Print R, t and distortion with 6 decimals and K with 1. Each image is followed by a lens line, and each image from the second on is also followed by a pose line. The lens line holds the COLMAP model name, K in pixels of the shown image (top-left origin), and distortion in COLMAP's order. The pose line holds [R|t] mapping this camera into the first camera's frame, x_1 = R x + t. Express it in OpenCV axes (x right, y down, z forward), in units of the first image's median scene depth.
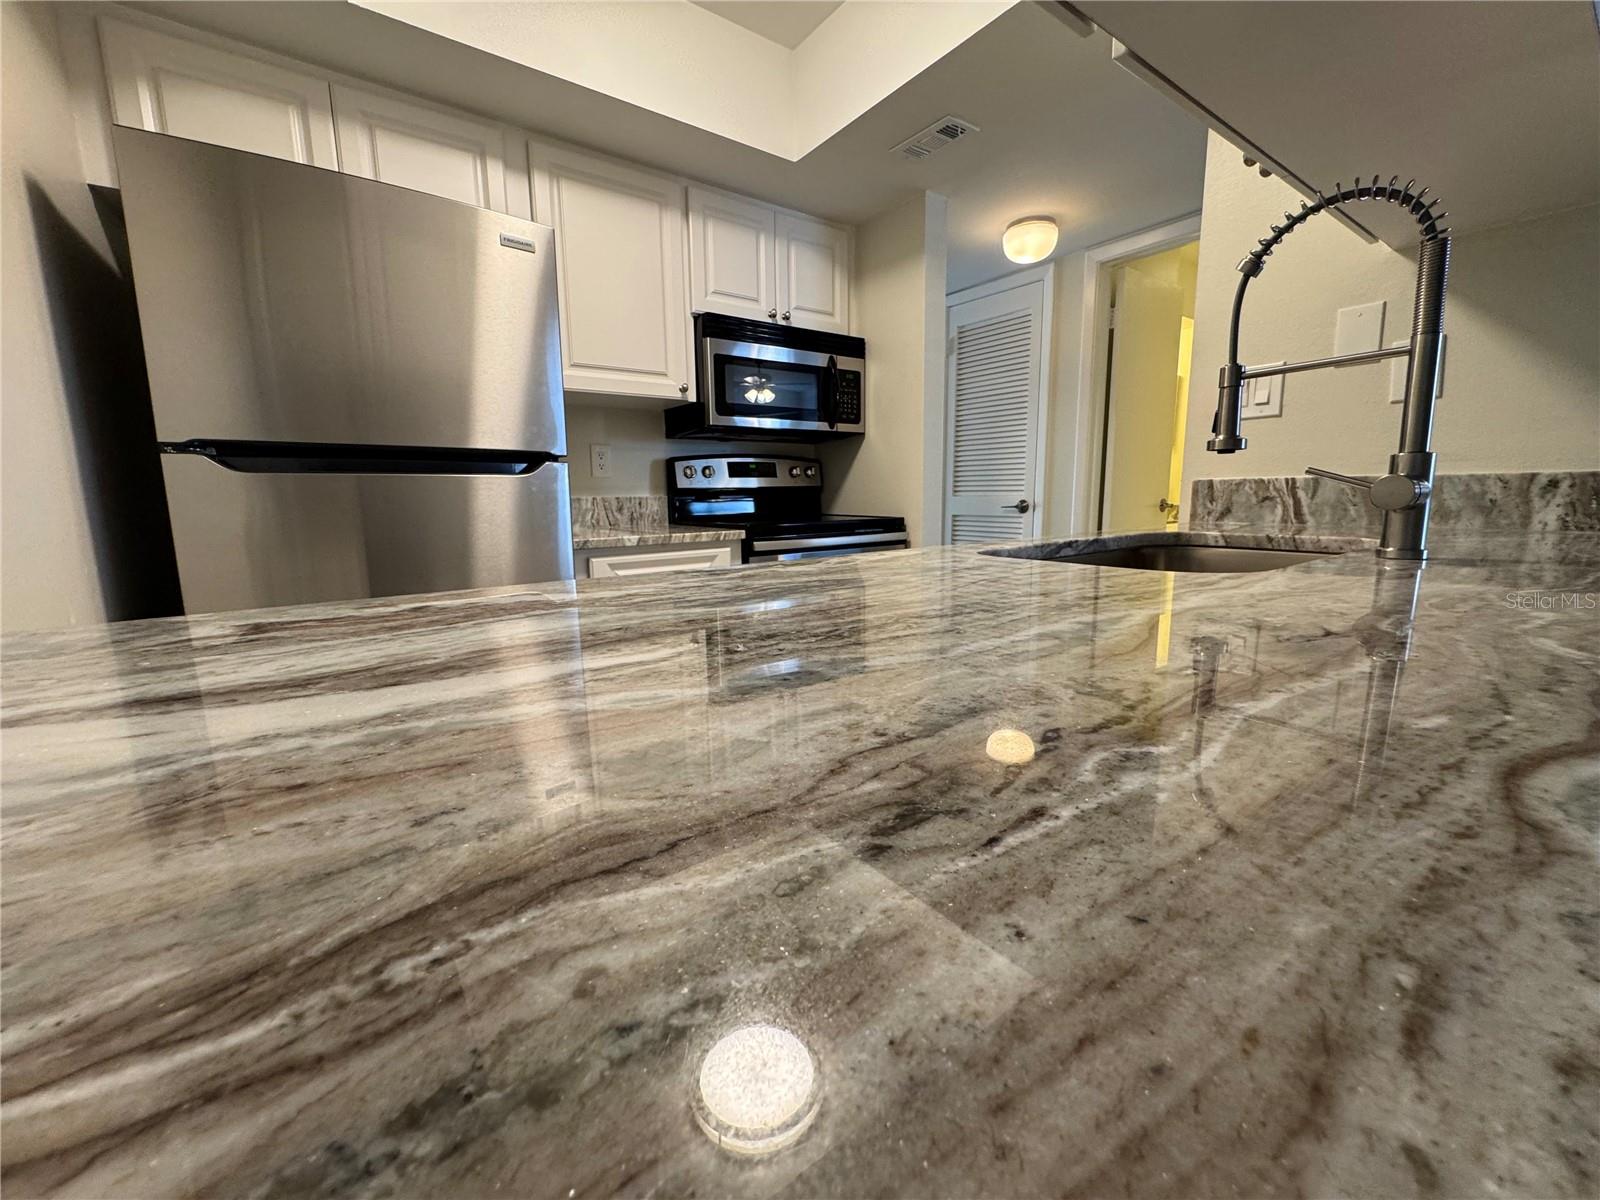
lens RADIAL K [[642.3, 0, 794.5], [0, 642.3, 594.2], [0, 0, 1]] dist [0.003044, 0.000252]
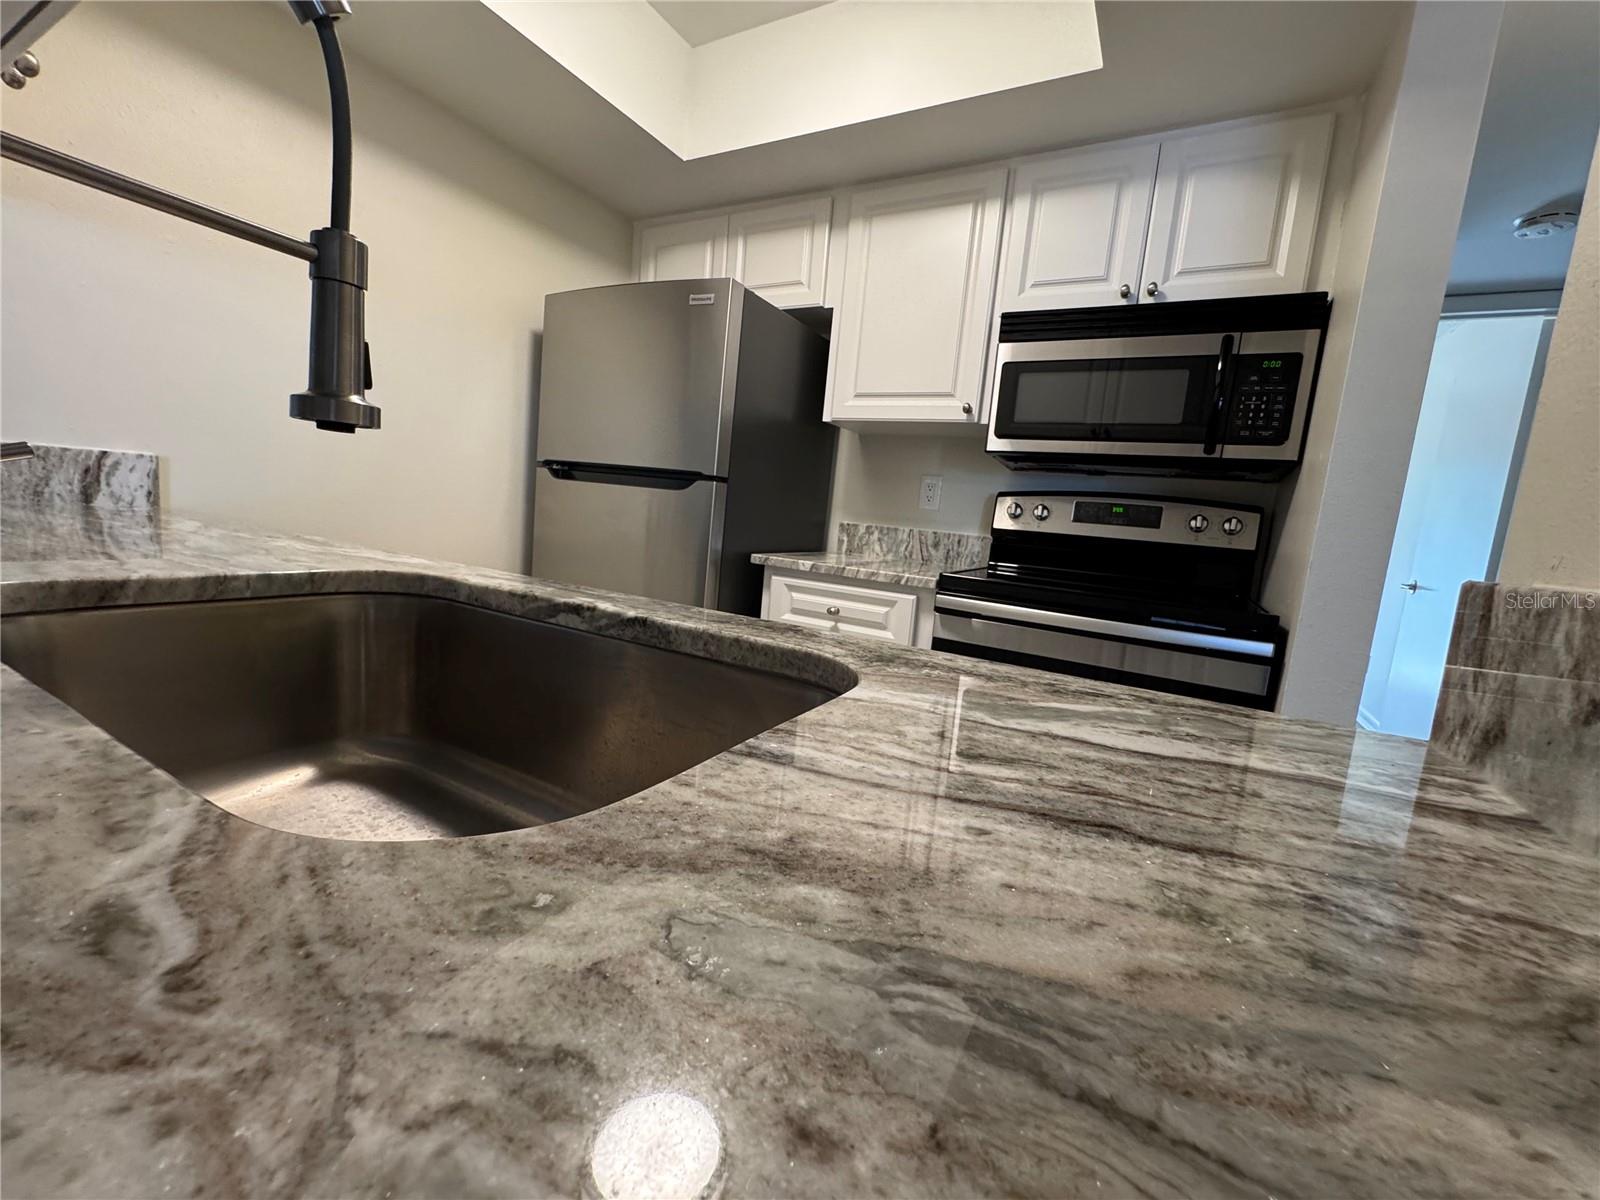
lens RADIAL K [[688.5, 0, 793.8], [0, 688.5, 597.7], [0, 0, 1]] dist [-0.002363, -0.000358]
pose [[0.384486, 0.168673, -0.907590, 0.555346], [-0.239072, 0.967816, 0.078587, -0.089194], [0.891636, 0.186764, 0.412437, 0.435137]]
